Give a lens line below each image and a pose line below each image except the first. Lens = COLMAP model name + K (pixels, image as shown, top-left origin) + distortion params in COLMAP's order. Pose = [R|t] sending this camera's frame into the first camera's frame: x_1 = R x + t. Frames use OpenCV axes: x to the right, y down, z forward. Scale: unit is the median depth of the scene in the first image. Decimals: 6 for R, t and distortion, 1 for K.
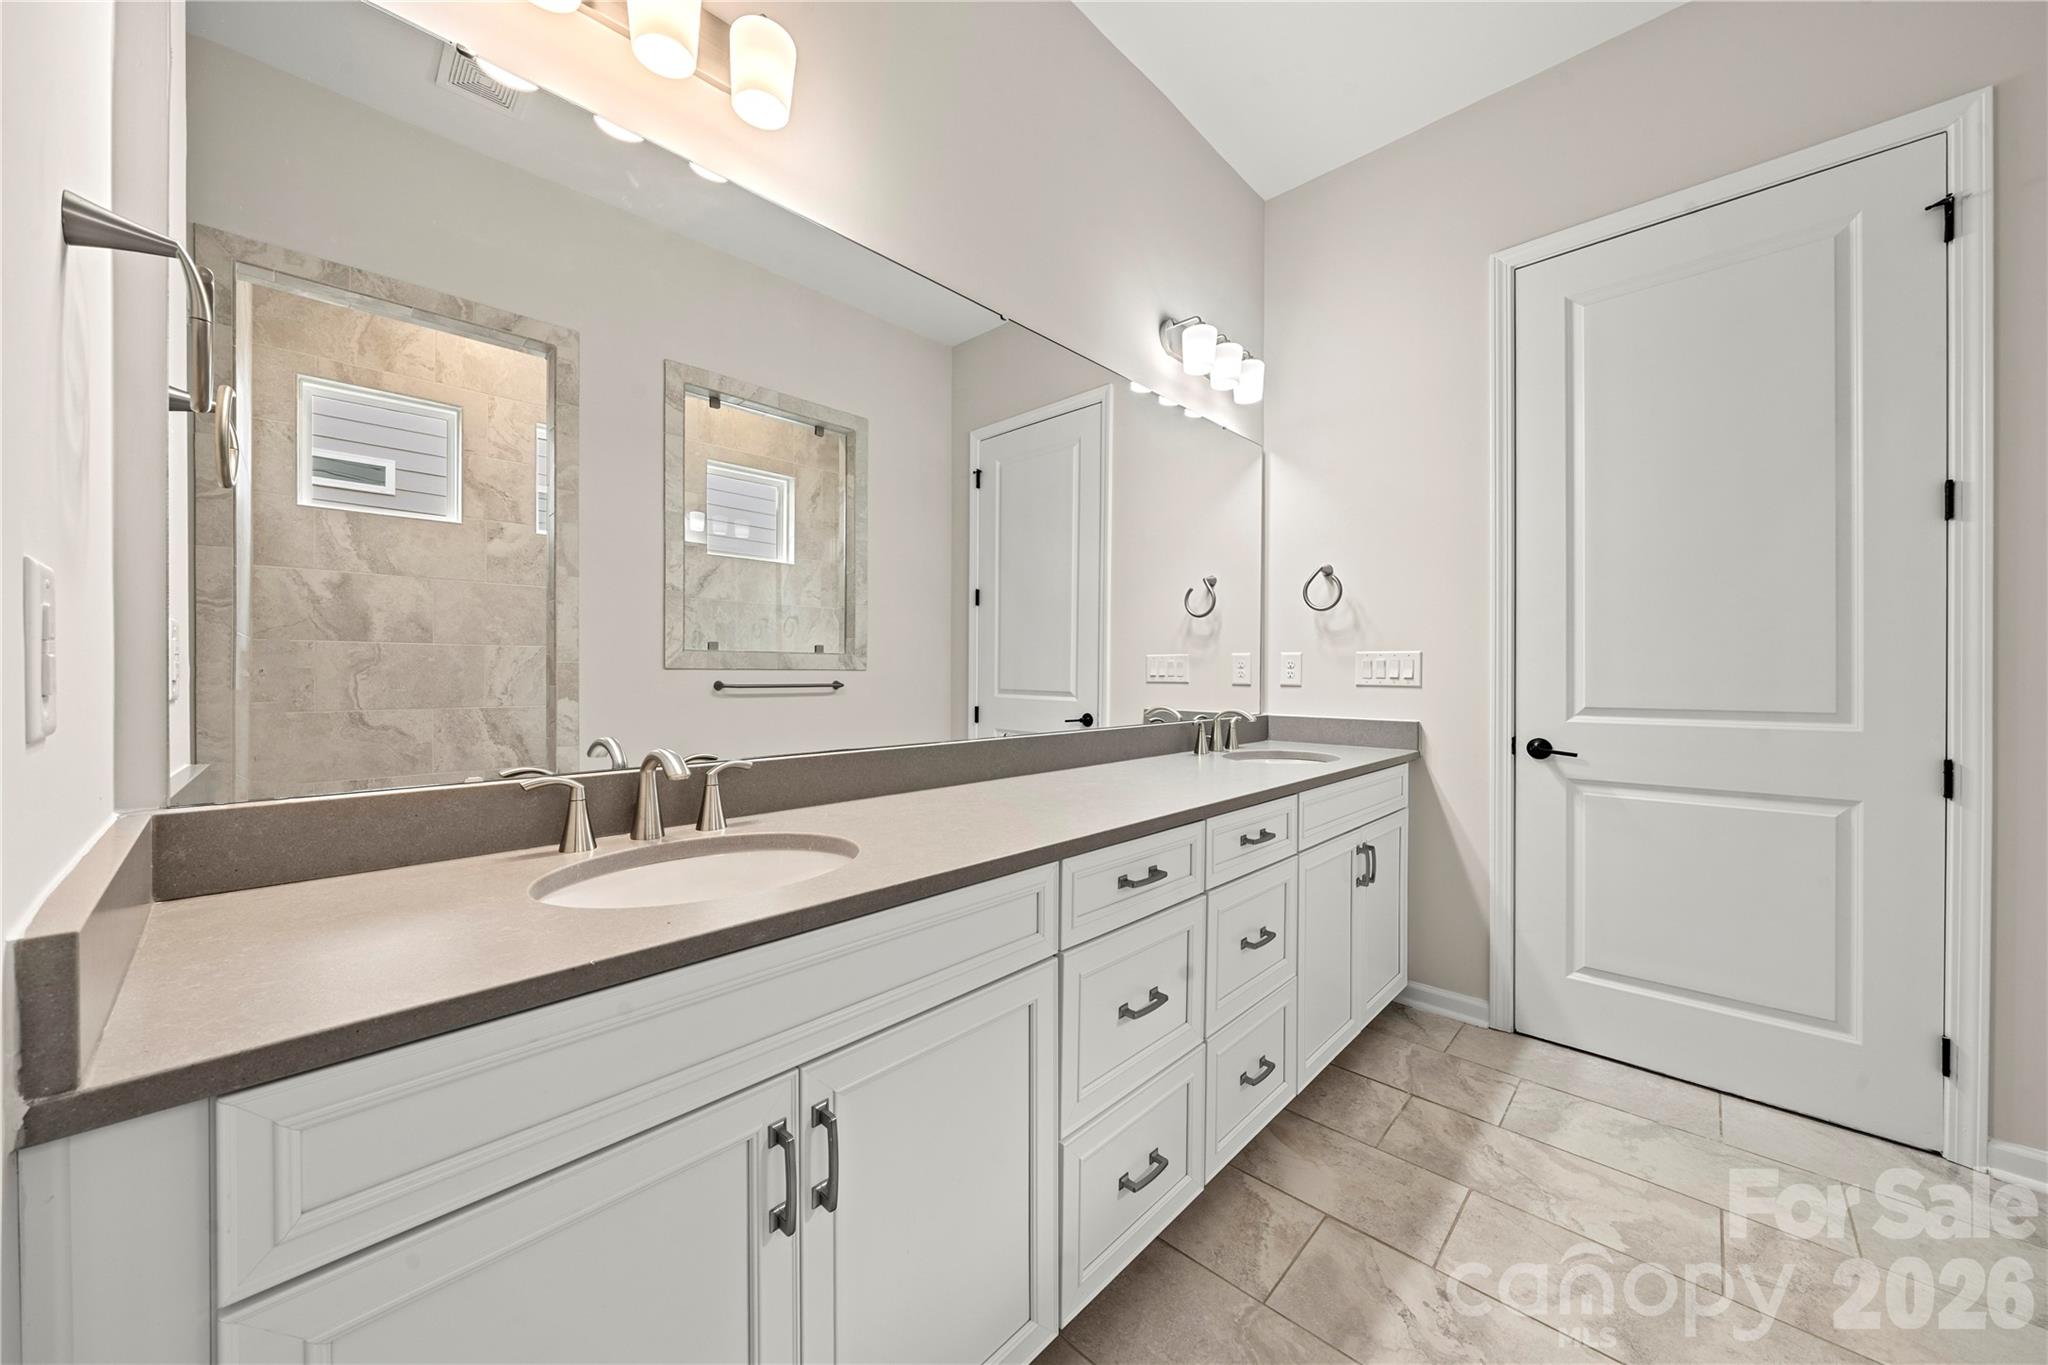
lens RADIAL K [[692.8, 0, 1025.2], [0, 692.8, 678.5], [0, 0, 1]] dist [-0.000829, 0.000195]
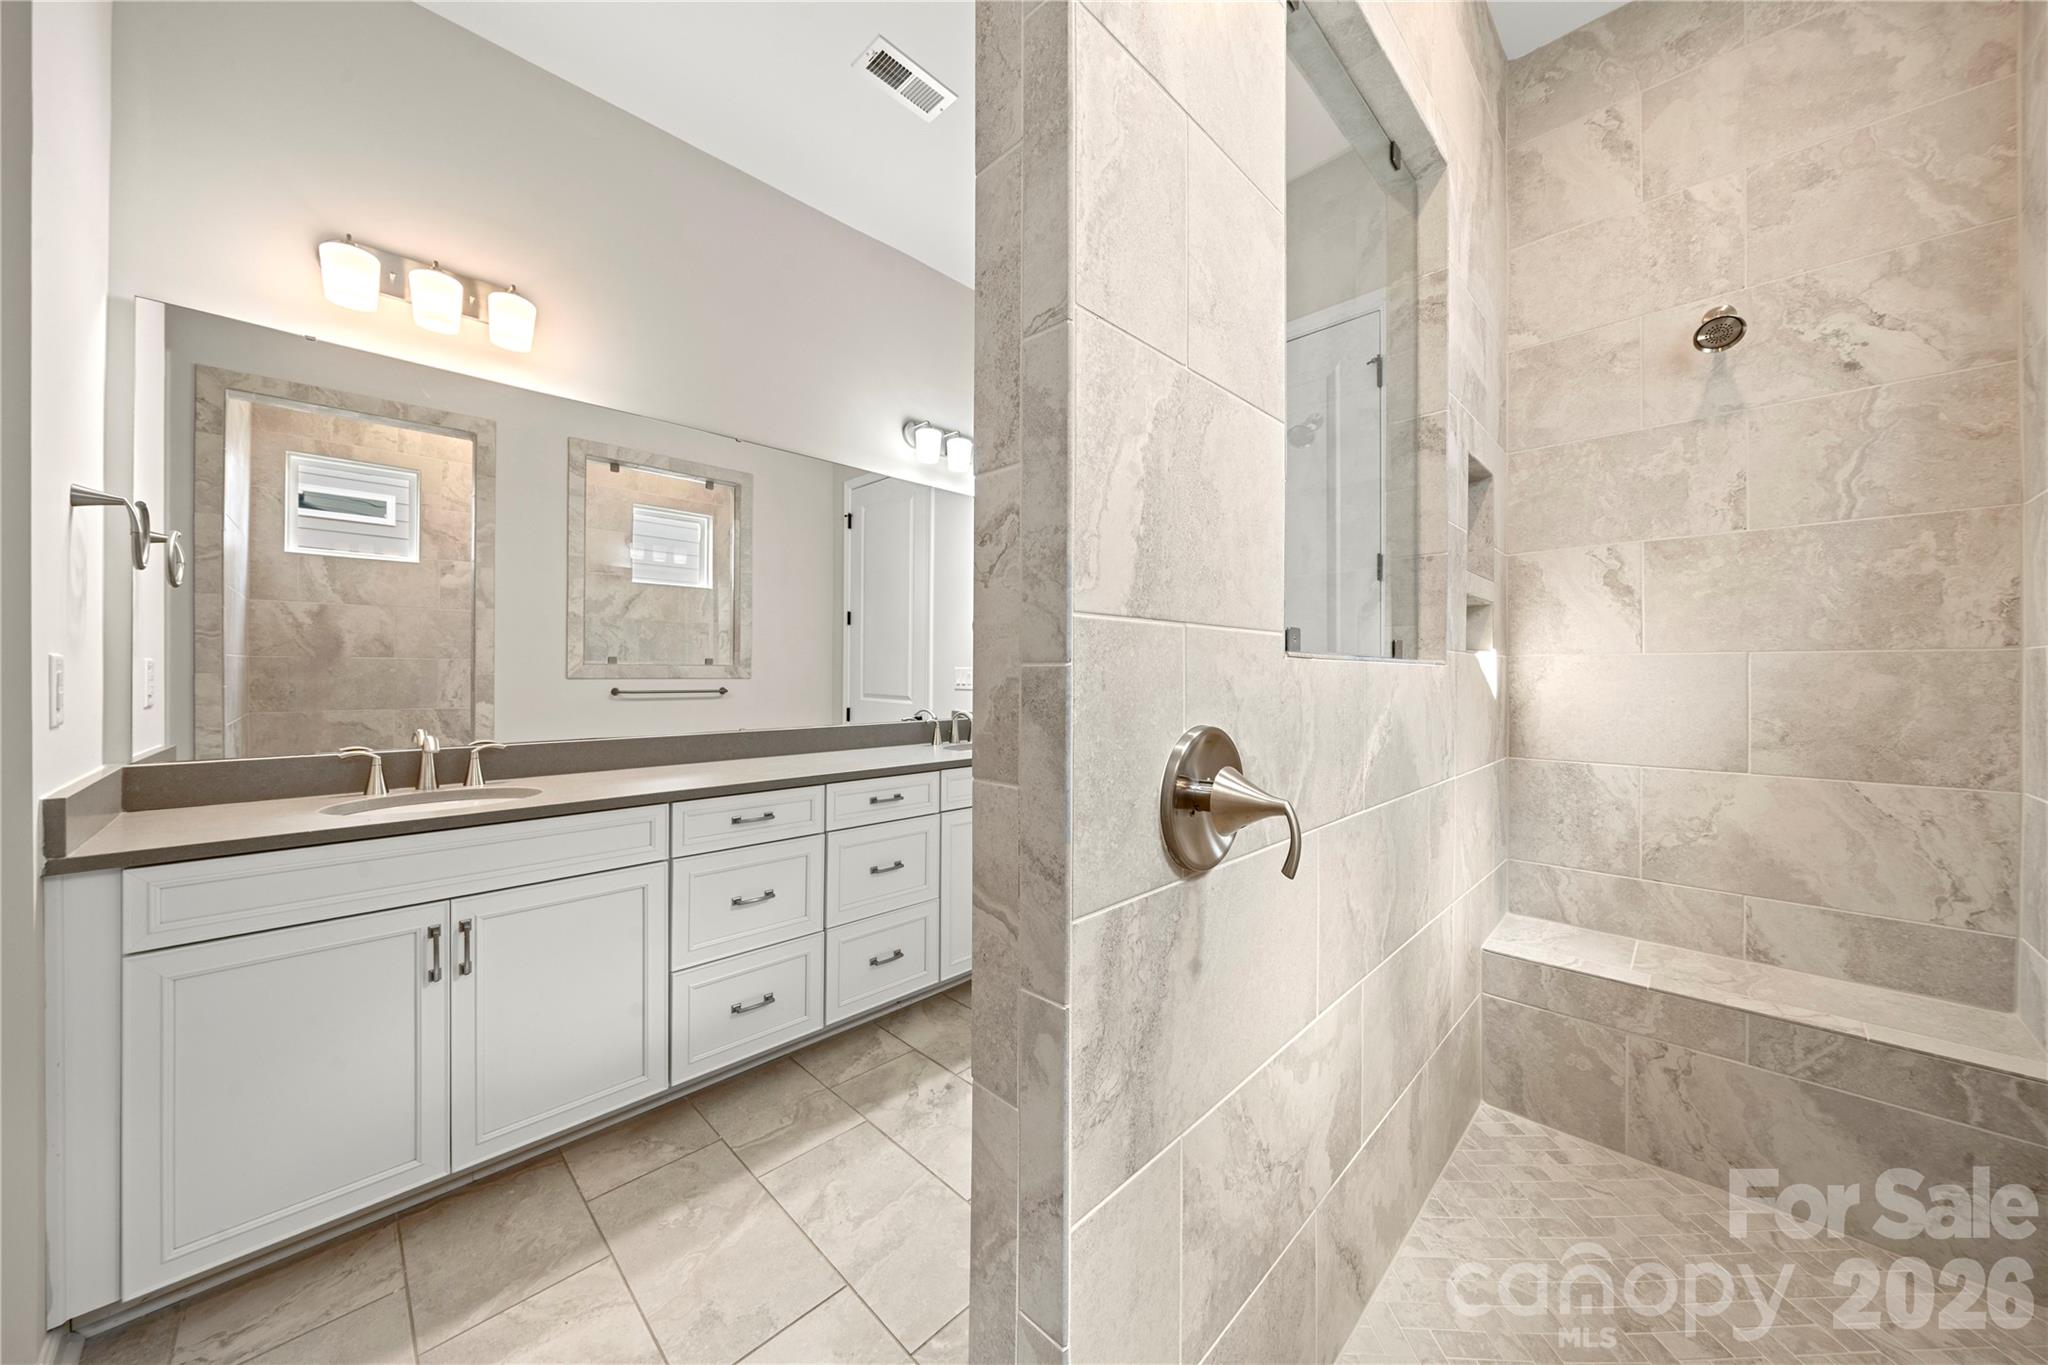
lens RADIAL K [[692.8, 0, 1063.4], [0, 692.8, 673.4], [0, 0, 1]] dist [-0.000829, 0.000195]
pose [[0.999899, 0.000502, -0.014219, 2.168013], [-0.000580, 0.999985, -0.005519, -0.090572], [0.014216, 0.005527, 0.999884, -1.394772]]
